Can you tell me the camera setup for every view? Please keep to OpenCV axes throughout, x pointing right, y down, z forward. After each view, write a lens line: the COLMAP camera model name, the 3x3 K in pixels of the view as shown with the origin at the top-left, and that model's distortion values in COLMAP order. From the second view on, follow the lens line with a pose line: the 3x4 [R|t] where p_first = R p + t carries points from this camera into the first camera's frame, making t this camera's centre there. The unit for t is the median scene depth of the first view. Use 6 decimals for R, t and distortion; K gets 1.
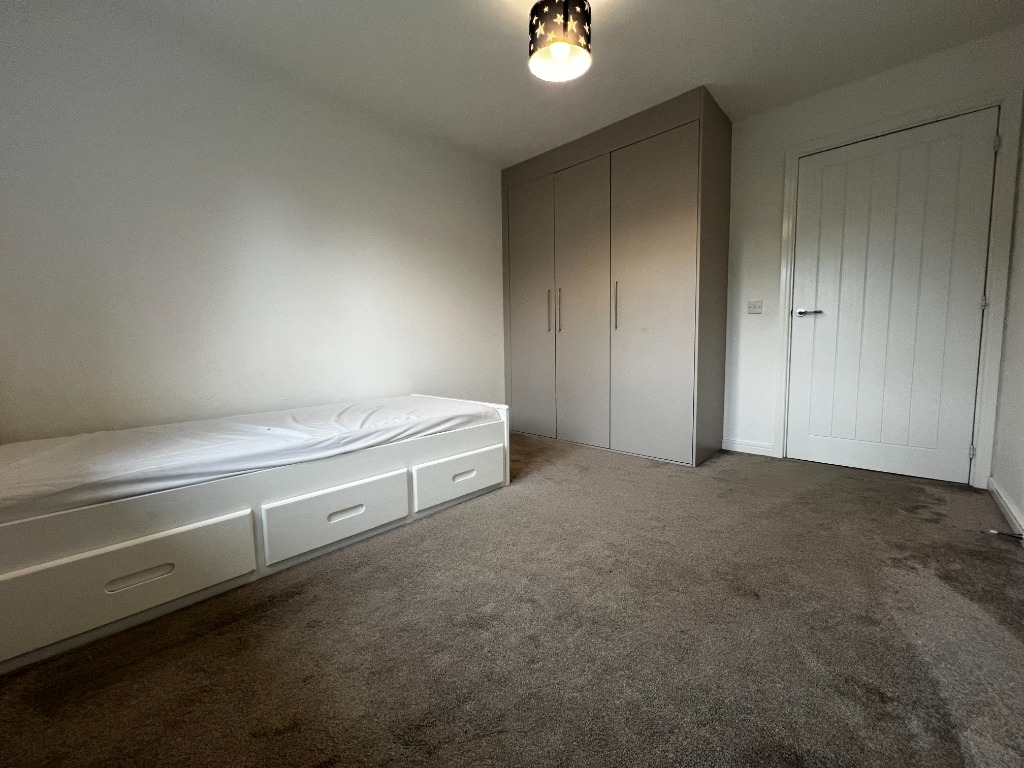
lens RADIAL K [[408.1, 0, 514.5], [0, 408.1, 387.3], [0, 0, 1]] dist [-0.002747, 0.000059]
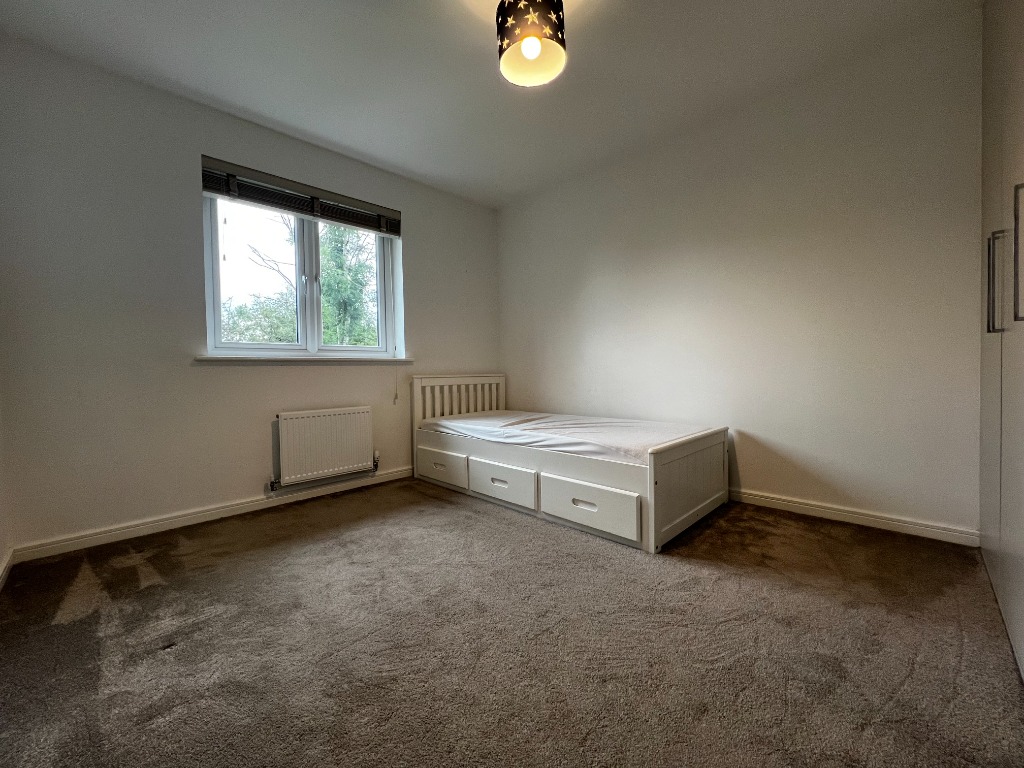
lens RADIAL K [[405.3, 0, 479.0], [0, 405.3, 370.7], [0, 0, 1]] dist [0.000395, 0.000111]
pose [[-0.086887, 0.030205, -0.995760, 0.993831], [-0.064708, 0.997258, 0.035896, -0.141228], [0.994114, 0.067552, -0.084695, 0.948017]]
